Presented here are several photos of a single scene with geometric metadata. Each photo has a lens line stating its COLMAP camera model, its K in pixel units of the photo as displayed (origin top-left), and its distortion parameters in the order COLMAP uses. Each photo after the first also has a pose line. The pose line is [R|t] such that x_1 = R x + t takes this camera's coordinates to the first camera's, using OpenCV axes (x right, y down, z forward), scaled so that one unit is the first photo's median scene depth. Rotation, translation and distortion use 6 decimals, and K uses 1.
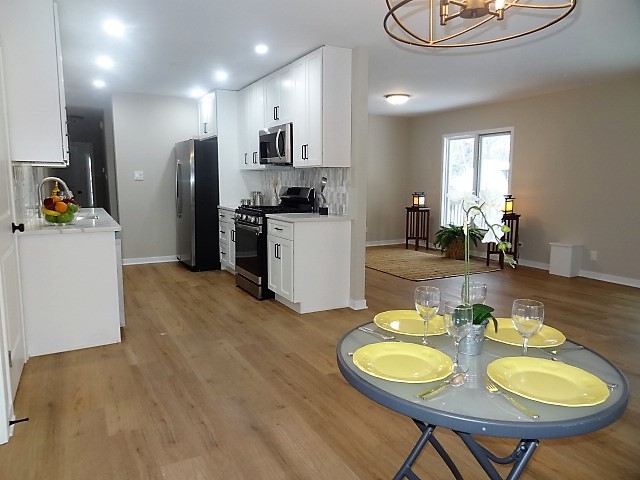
lens RADIAL K [[447.8, 0, 320.0], [0, 447.8, 240.0], [0, 0, 1]] dist [0.000850, 0.005350]
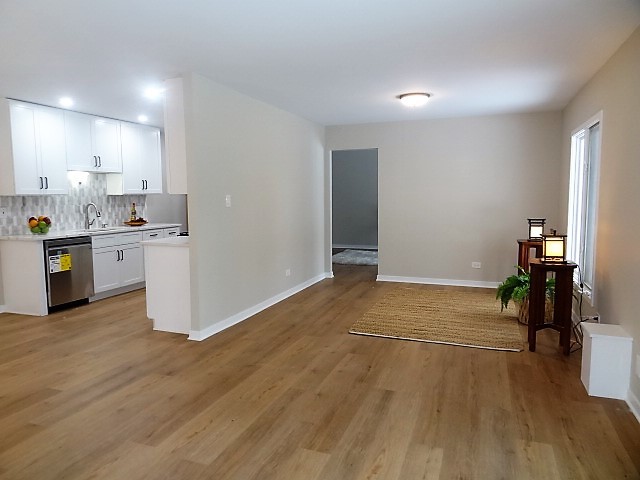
lens RADIAL K [[447.8, 0, 320.0], [0, 447.8, 240.0], [0, 0, 1]] dist [0.000850, 0.005350]
pose [[0.649483, 0.068459, -0.757288, 0.953841], [-0.092716, 0.995637, 0.010489, -0.093386], [0.754703, 0.063401, 0.652996, 0.541664]]
